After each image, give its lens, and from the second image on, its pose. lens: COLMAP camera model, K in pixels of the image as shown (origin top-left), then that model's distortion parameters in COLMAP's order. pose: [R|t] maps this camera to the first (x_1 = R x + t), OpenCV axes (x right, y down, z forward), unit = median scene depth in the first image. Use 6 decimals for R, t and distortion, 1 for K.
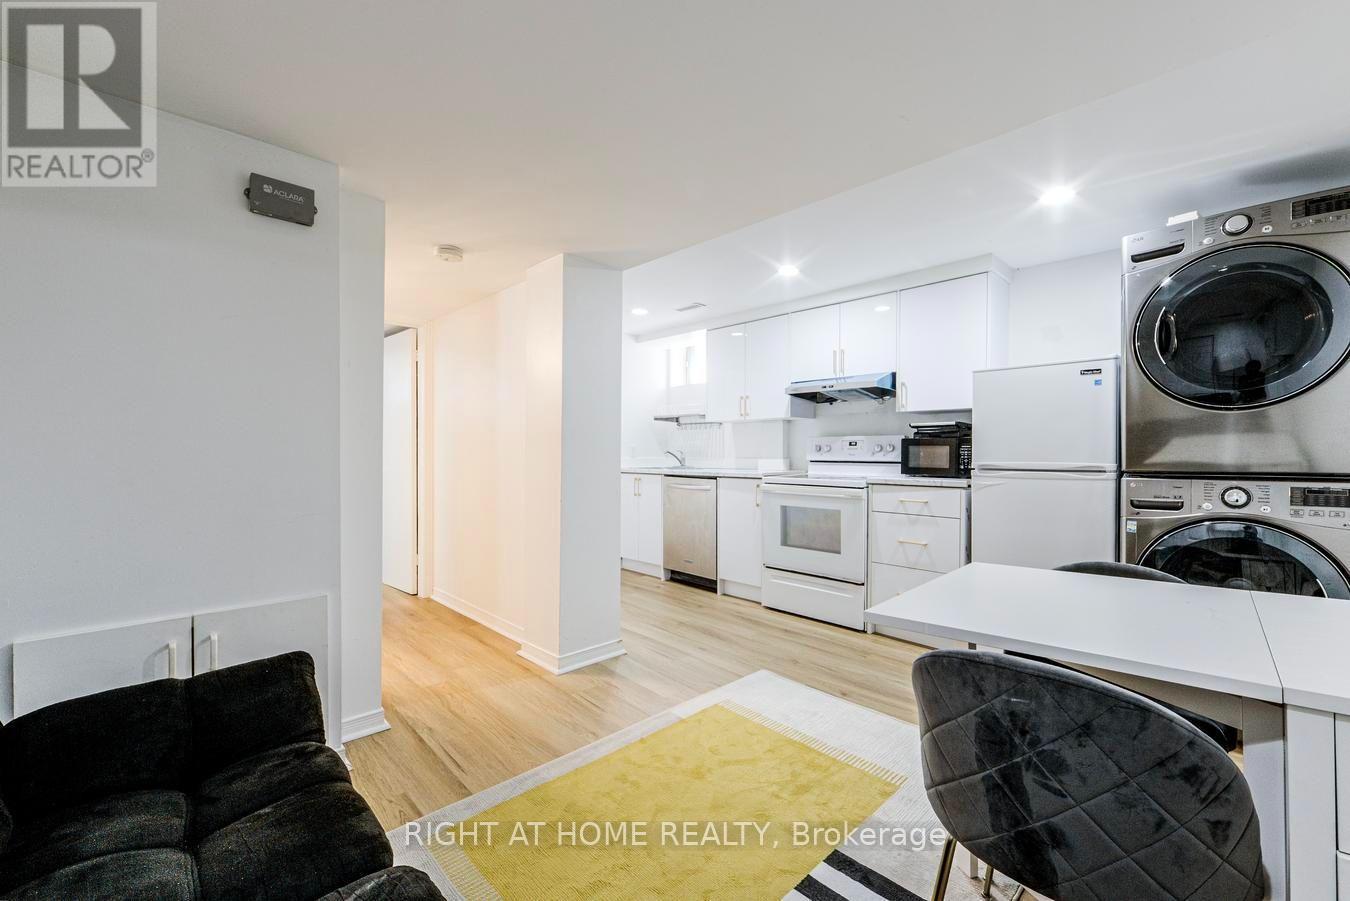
lens RADIAL K [[546.7, 0, 674.7], [0, 546.7, 451.8], [0, 0, 1]] dist [0.004420, 0.000445]
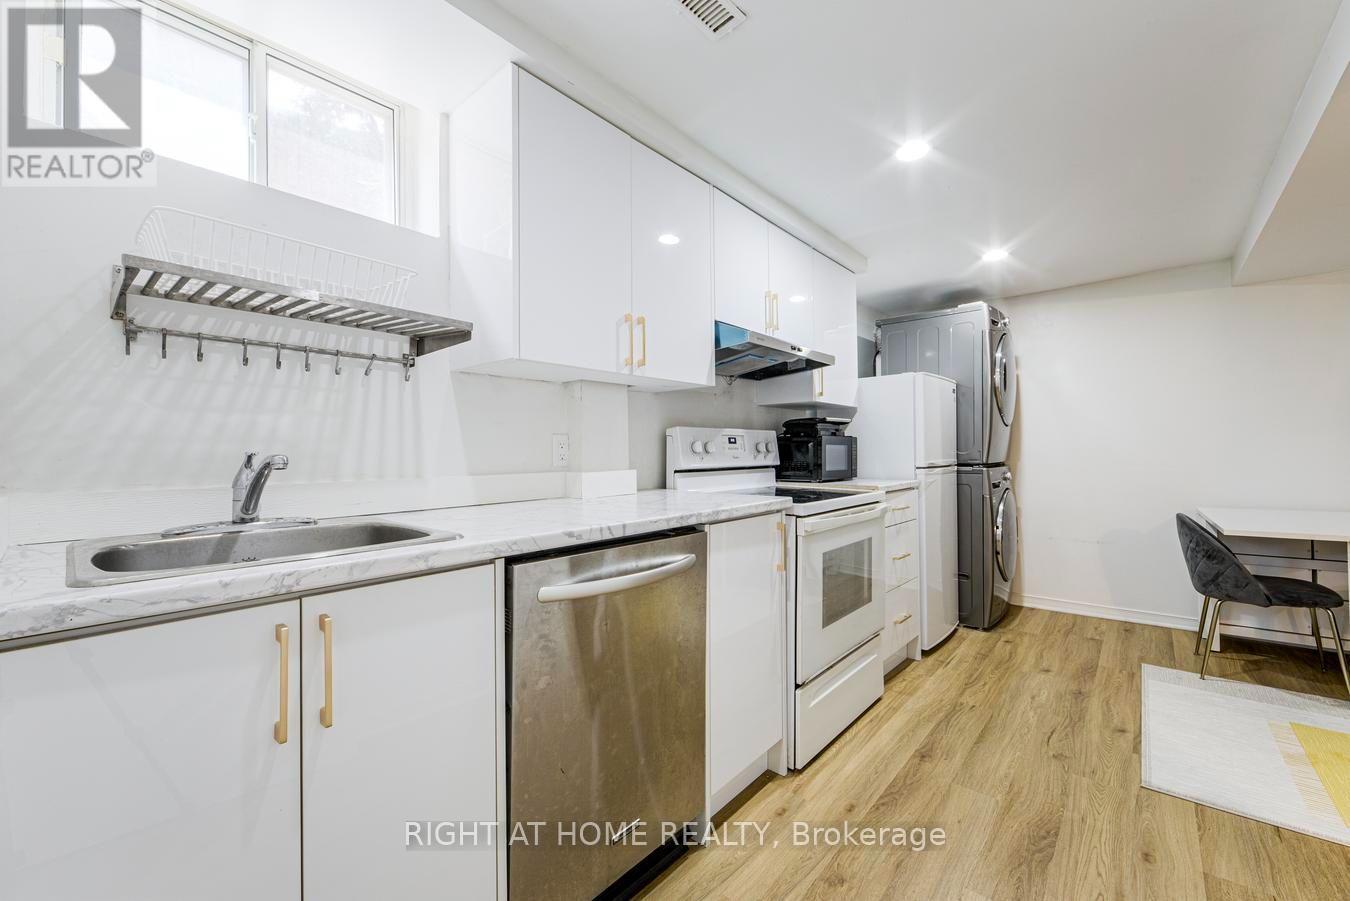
lens RADIAL K [[546.7, 0, 674.2], [0, 546.7, 444.7], [0, 0, 1]] dist [0.004420, 0.000445]
pose [[-0.104236, 0.003186, 0.994547, -0.354645], [0.000347, 0.999995, -0.003167, -0.008828], [-0.994553, 0.000015, -0.104237, 1.308399]]
